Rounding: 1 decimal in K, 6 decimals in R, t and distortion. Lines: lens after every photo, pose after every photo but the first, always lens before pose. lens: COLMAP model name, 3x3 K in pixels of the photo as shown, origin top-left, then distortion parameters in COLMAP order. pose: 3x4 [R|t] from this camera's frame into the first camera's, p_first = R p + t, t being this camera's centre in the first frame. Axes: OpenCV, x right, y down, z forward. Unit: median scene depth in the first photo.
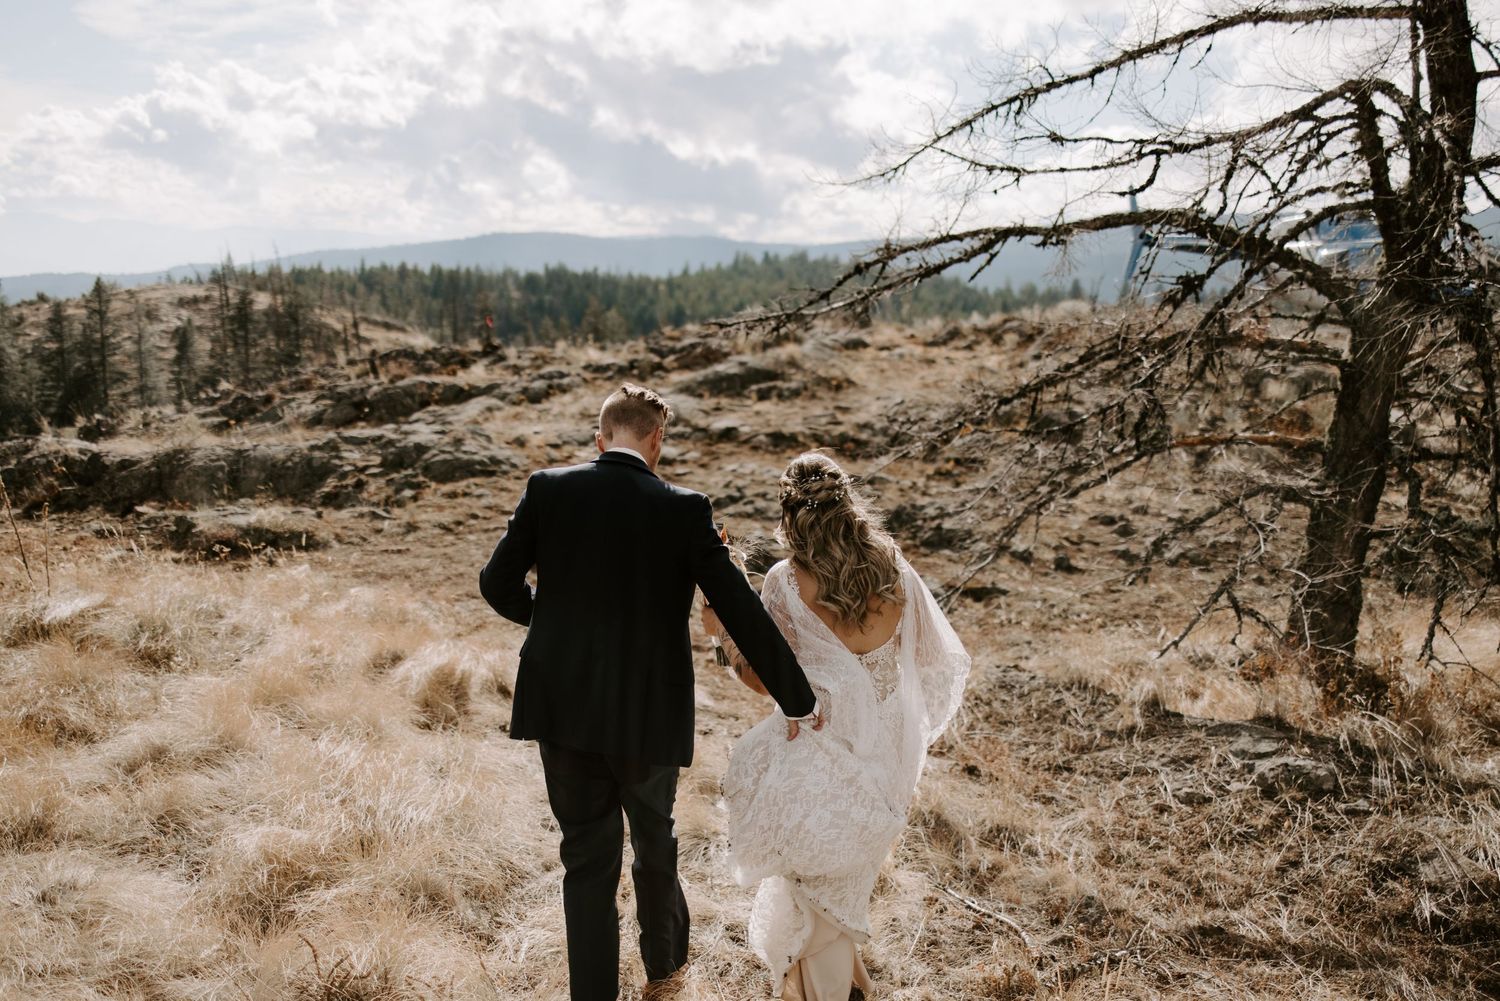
lens RADIAL K [[1477.0, 0, 750.0], [0, 1477.0, 500.5], [0, 0, 1]] dist [-0.000054, 0.104190]
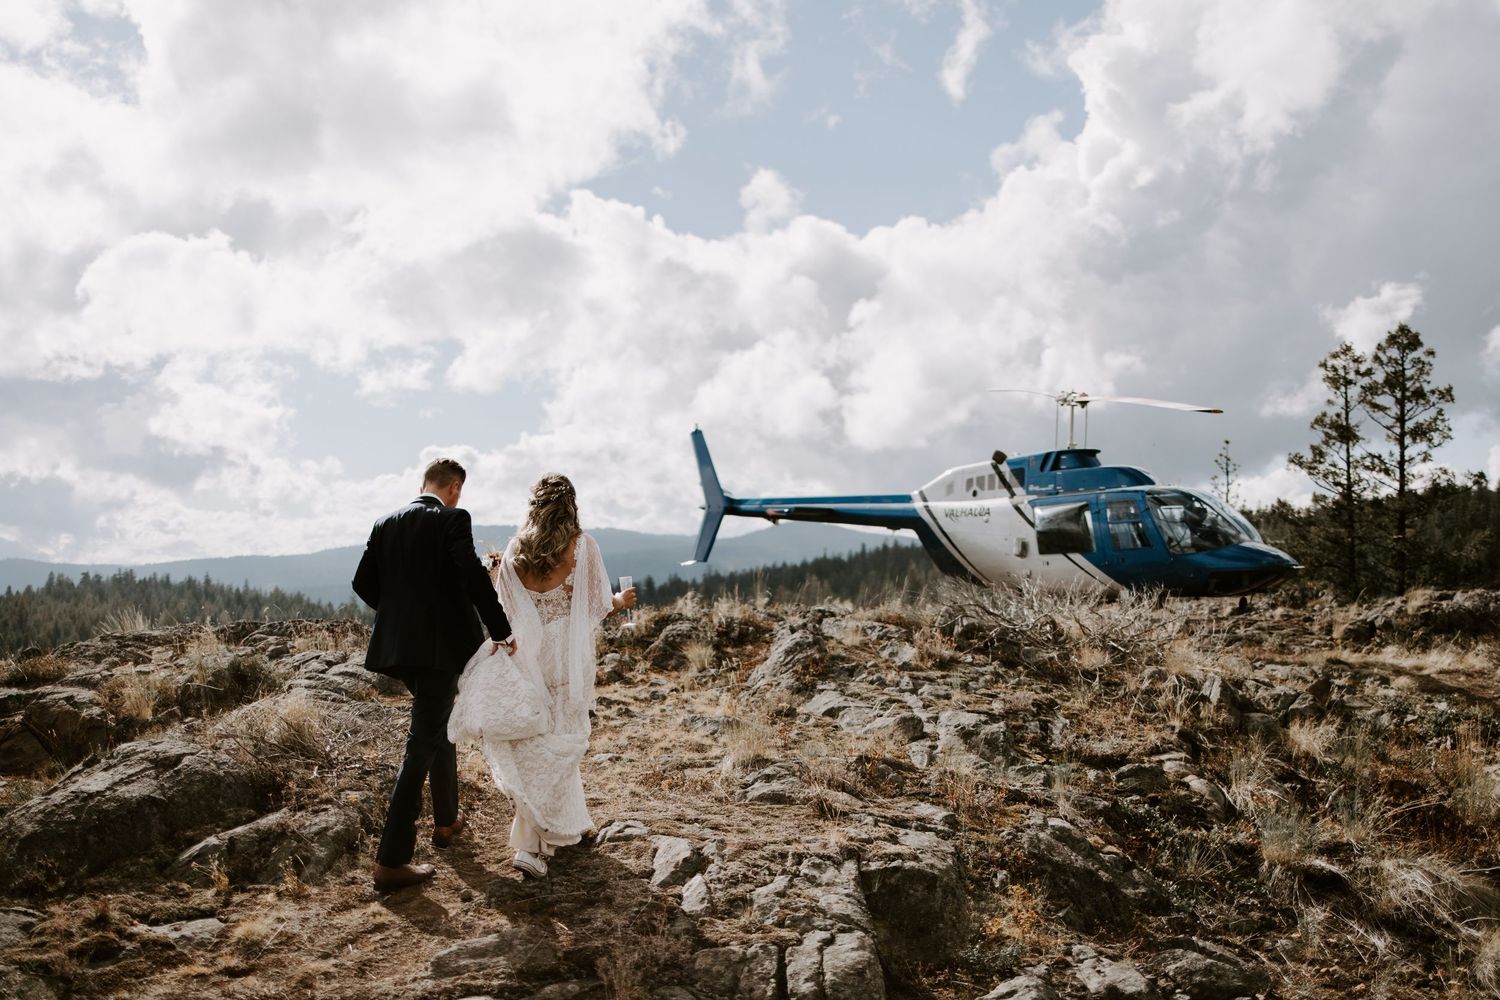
lens RADIAL K [[1477.0, 0, 750.0], [0, 1477.0, 500.0], [0, 0, 1]] dist [-0.000054, 0.104190]
pose [[0.908003, 0.009921, 0.418847, -0.021645], [0.079426, 0.977514, -0.195338, -0.062743], [-0.411367, 0.210635, 0.886798, 0.533058]]
